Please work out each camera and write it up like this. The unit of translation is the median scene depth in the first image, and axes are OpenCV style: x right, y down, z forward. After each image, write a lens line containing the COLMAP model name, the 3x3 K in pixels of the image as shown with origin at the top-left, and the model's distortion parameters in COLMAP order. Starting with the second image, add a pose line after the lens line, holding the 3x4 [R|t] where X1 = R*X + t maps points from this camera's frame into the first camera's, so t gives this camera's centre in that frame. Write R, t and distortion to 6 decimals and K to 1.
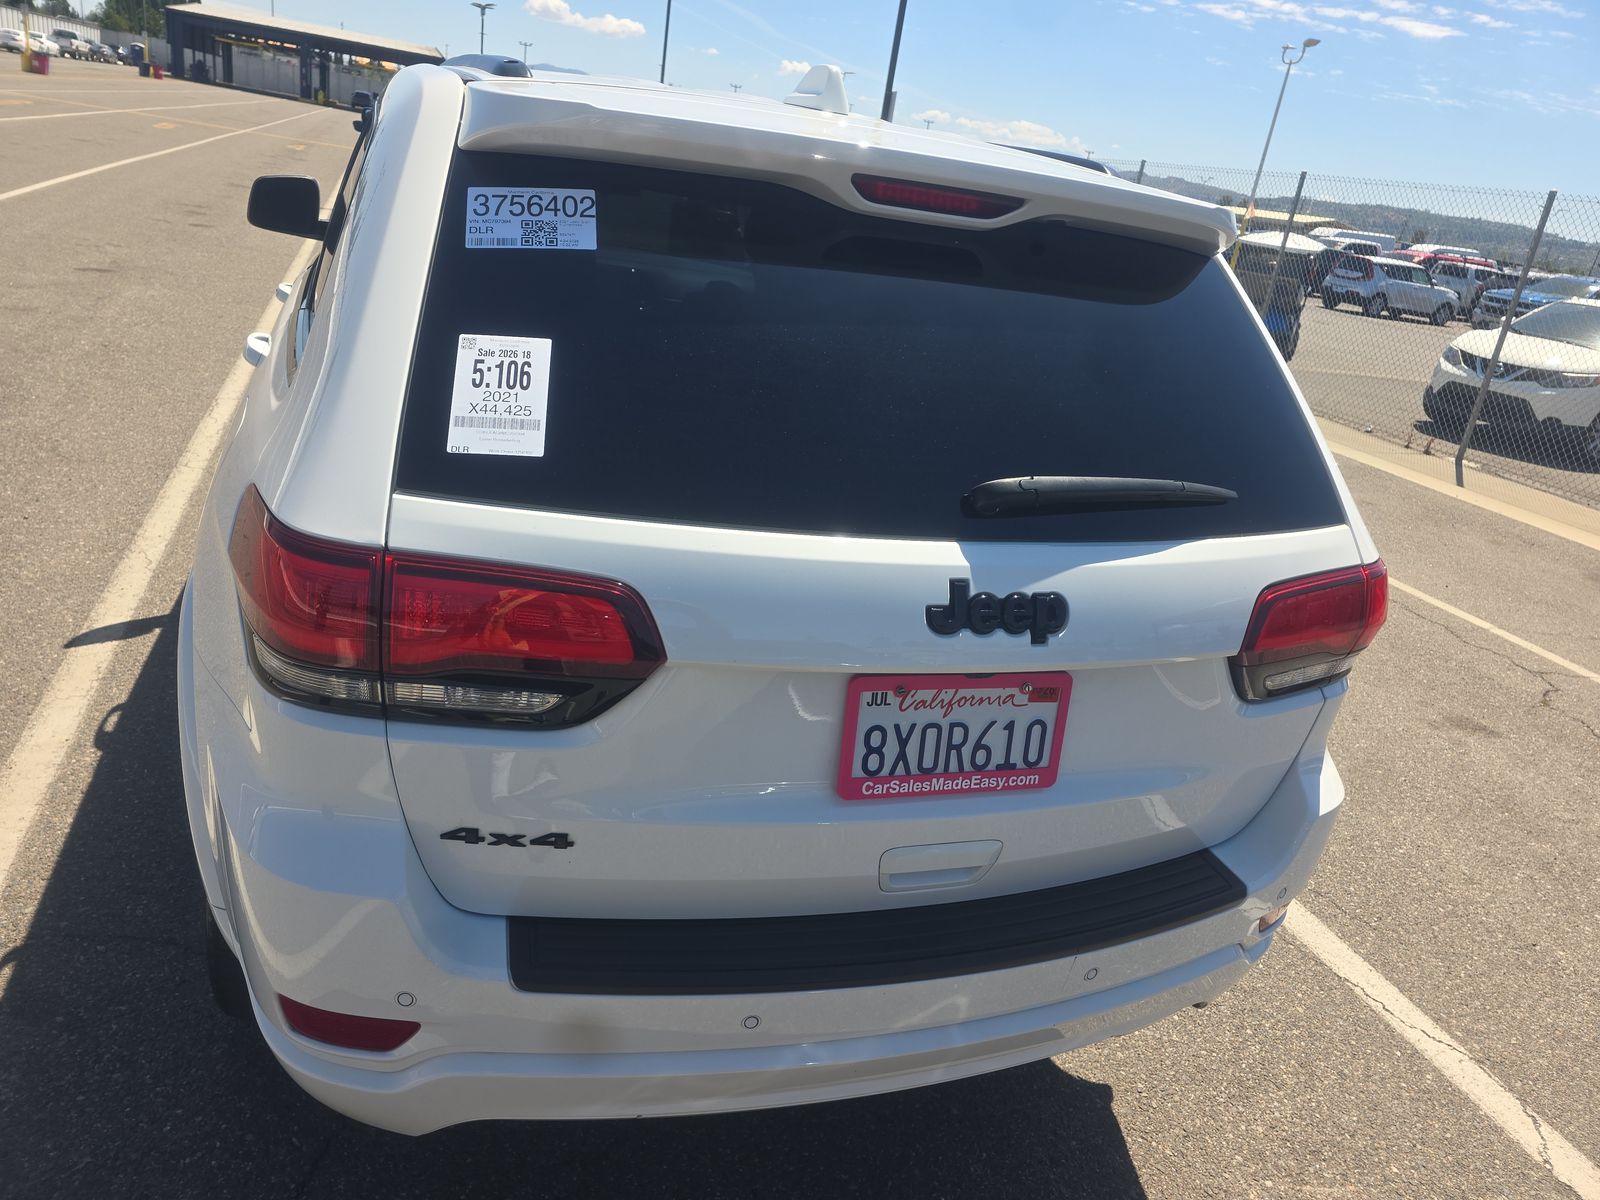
lens RADIAL K [[1074.8, 0, 808.3], [0, 1074.8, 601.5], [0, 0, 1]] dist [0.059682, -0.056329]
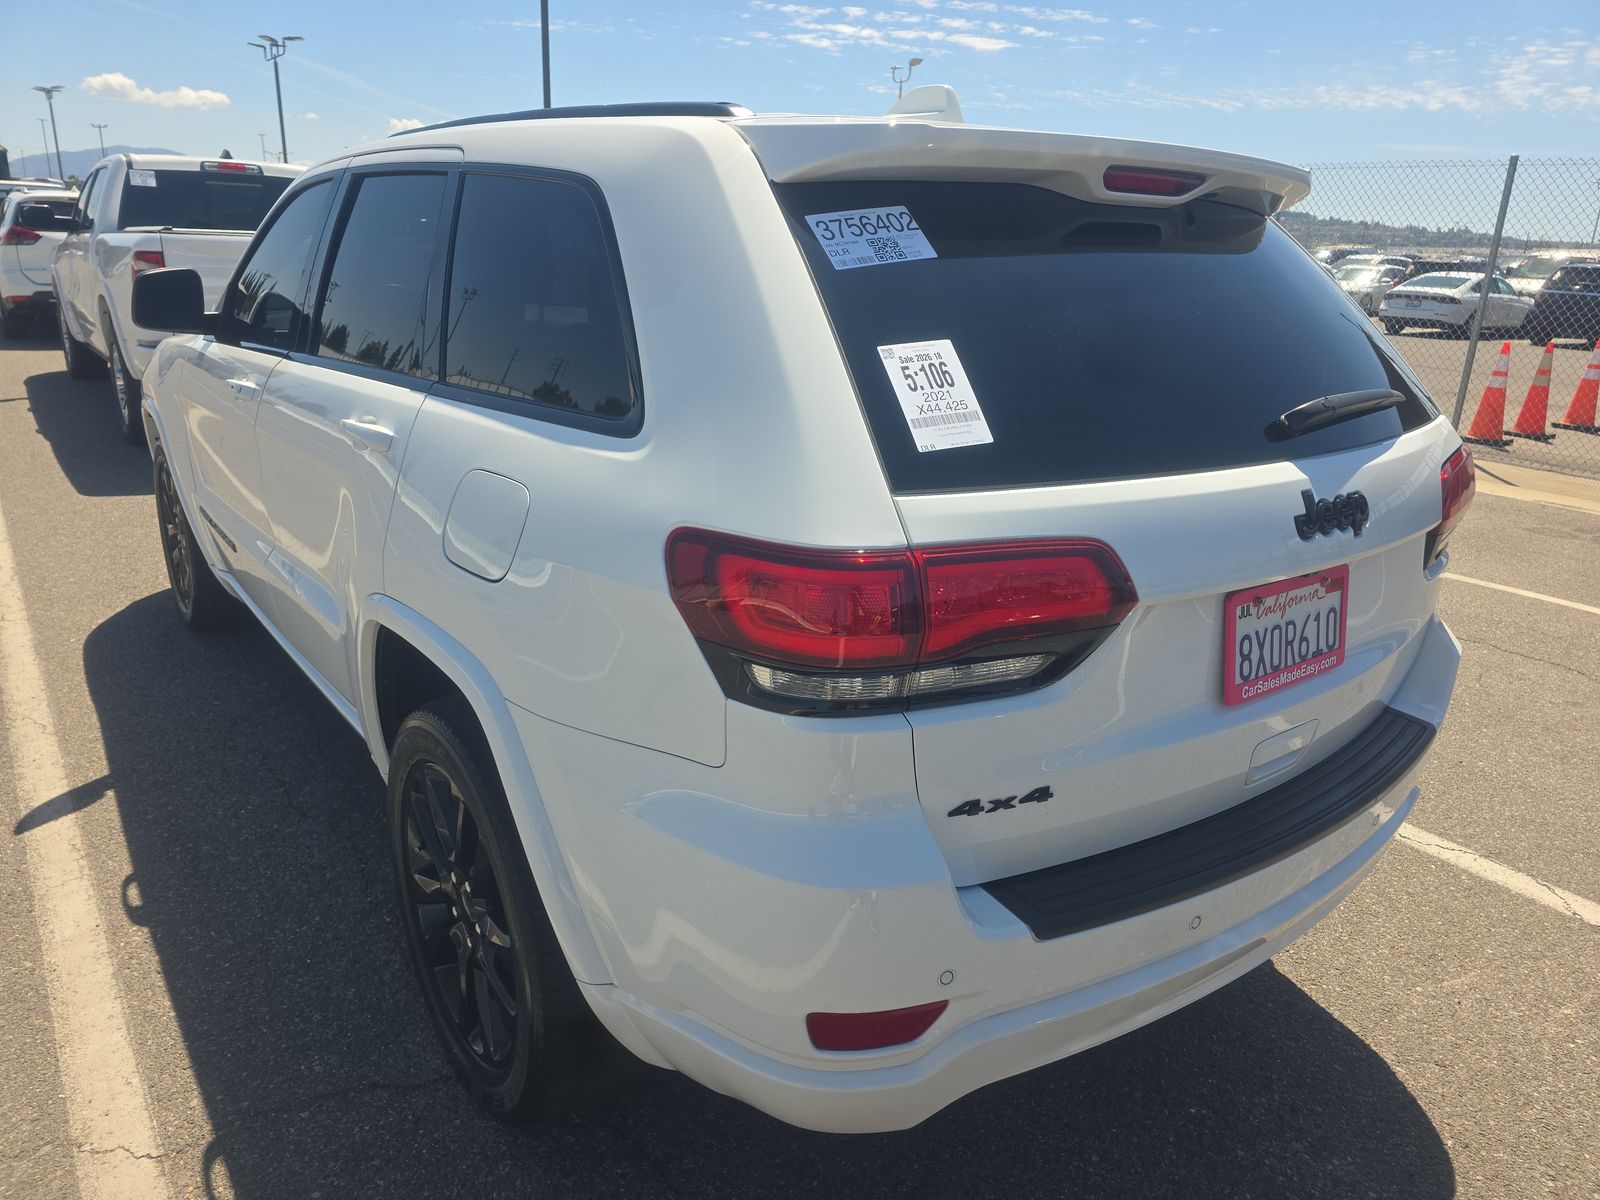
lens RADIAL K [[1074.8, 0, 808.3], [0, 1074.8, 601.5], [0, 0, 1]] dist [0.059682, -0.056329]
pose [[0.946450, -0.200340, 0.253173, -0.645022], [0.207925, 0.978139, -0.003279, -0.011290], [-0.246981, 0.055745, 0.967416, 0.005025]]
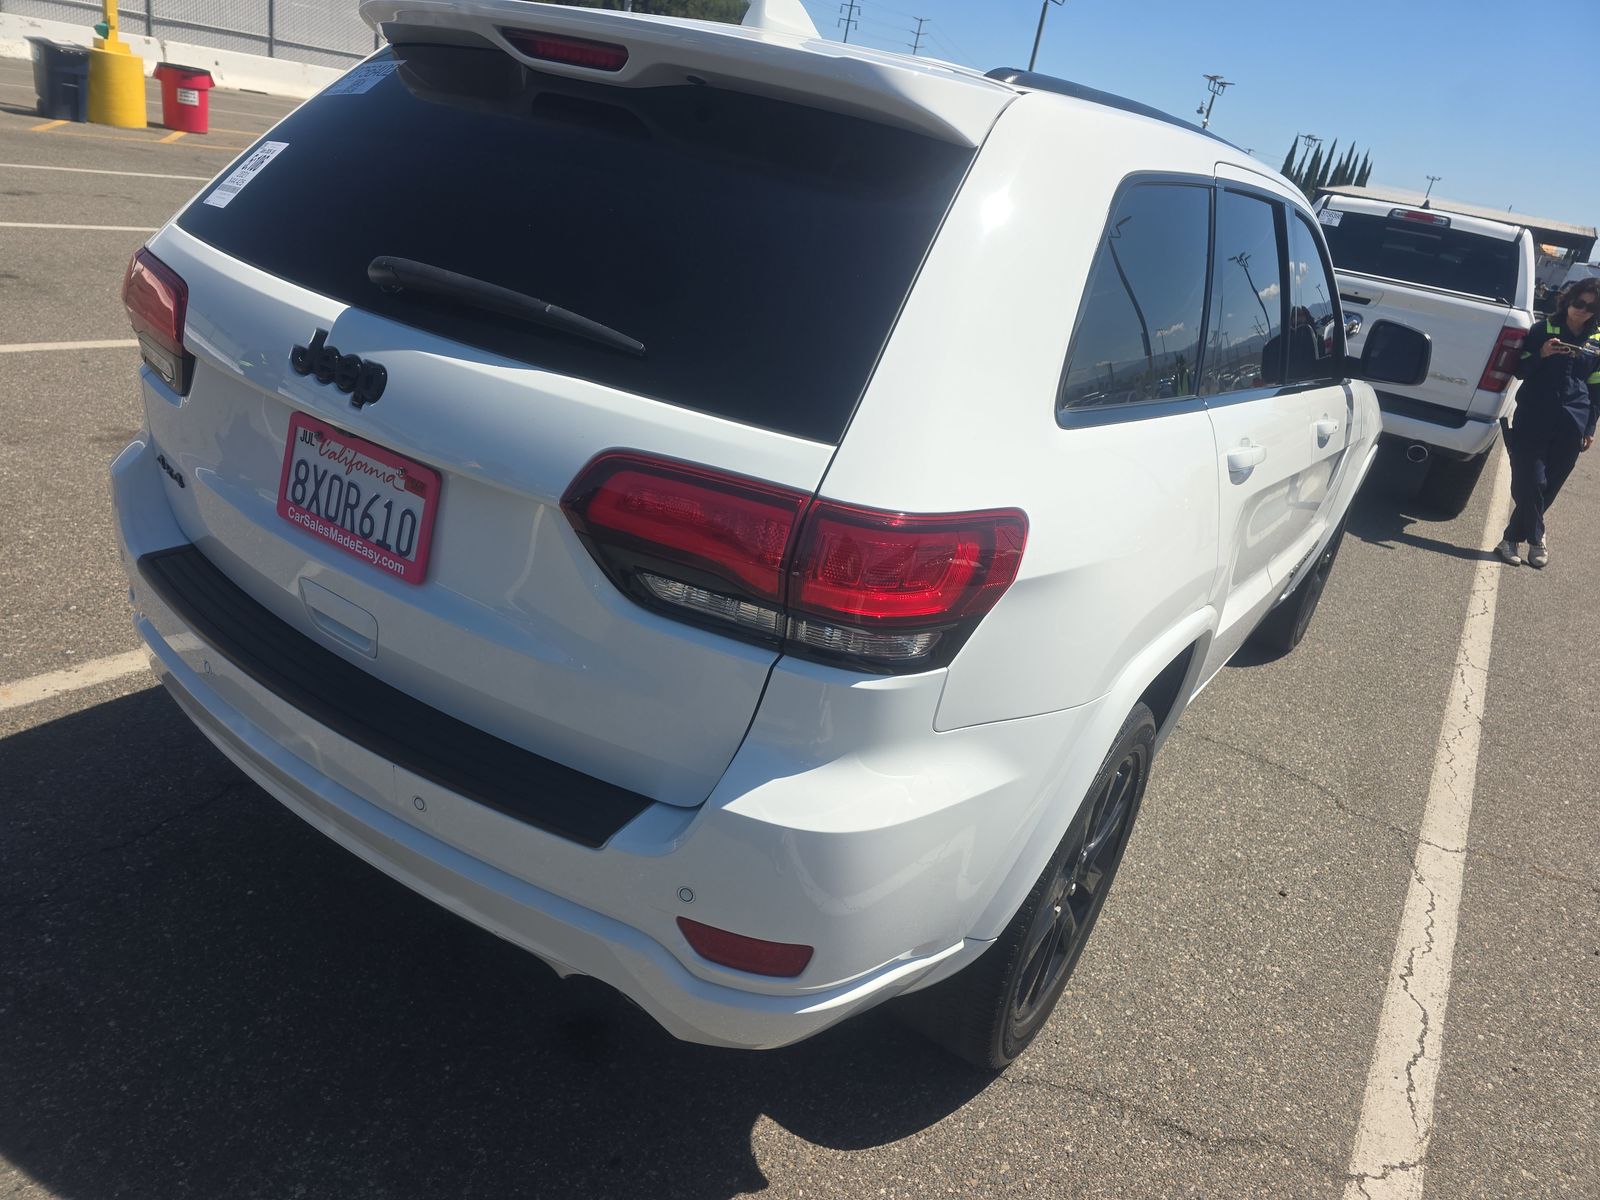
lens RADIAL K [[1075.2, 0, 800.0], [0, 1075.2, 600.0], [0, 0, 1]] dist [0.056894, -0.058057]
pose [[0.613809, 0.267407, -0.742786, 1.295091], [-0.369674, 0.928713, 0.028858, 0.022191], [0.697552, 0.256876, 0.668906, 0.613514]]
